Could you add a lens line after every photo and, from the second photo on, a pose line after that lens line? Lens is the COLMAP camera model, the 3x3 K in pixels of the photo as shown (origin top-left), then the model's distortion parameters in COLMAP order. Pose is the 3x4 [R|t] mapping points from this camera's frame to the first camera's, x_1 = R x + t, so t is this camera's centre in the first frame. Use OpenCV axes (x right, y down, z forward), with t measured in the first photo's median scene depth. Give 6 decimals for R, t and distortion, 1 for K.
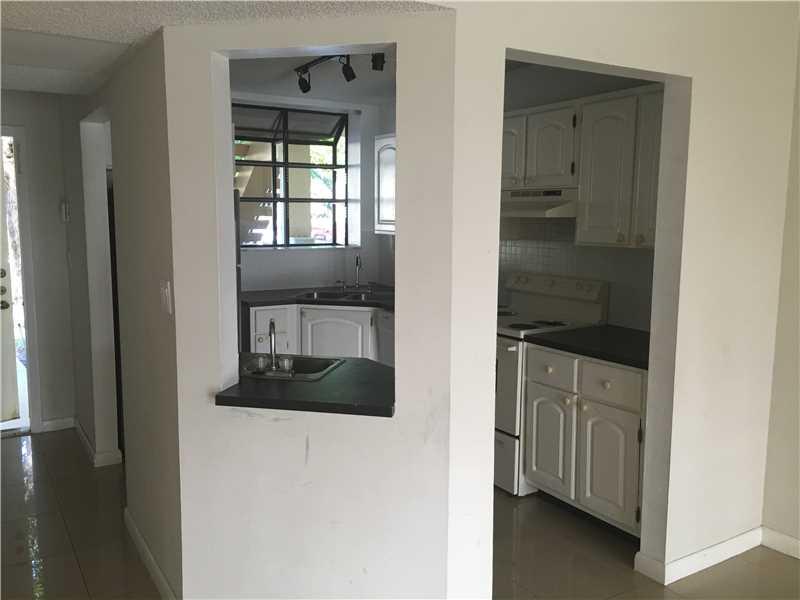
lens RADIAL K [[684.6, 0, 400.0], [0, 684.6, 300.0], [0, 0, 1]] dist [0.059186, -0.088881]
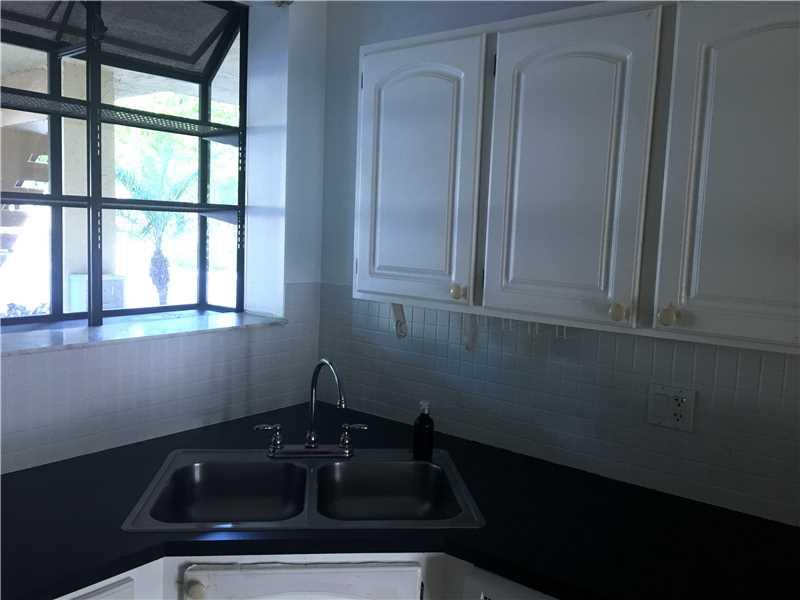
lens RADIAL K [[684.6, 0, 400.0], [0, 684.6, 300.0], [0, 0, 1]] dist [0.059186, -0.088881]
pose [[0.946094, -0.008842, 0.323773, -0.157239], [0.014738, 0.999767, -0.015764, -0.101662], [-0.323558, 0.019686, 0.946004, 0.710936]]
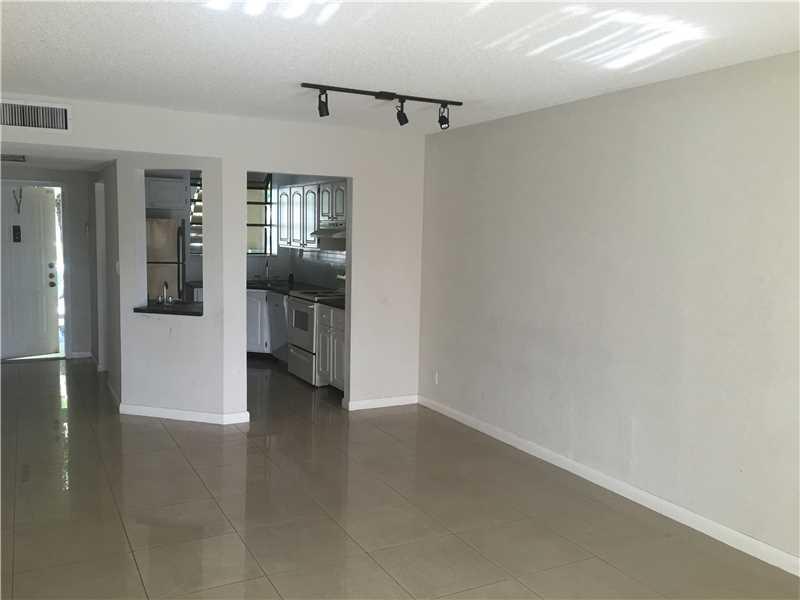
lens RADIAL K [[684.6, 0, 400.0], [0, 684.6, 300.0], [0, 0, 1]] dist [0.059186, -0.088881]
pose [[0.997977, 0.020785, -0.060086, 0.388698], [-0.022525, 0.999342, -0.028430, 0.075383], [0.059456, 0.029726, 0.997788, -0.654909]]
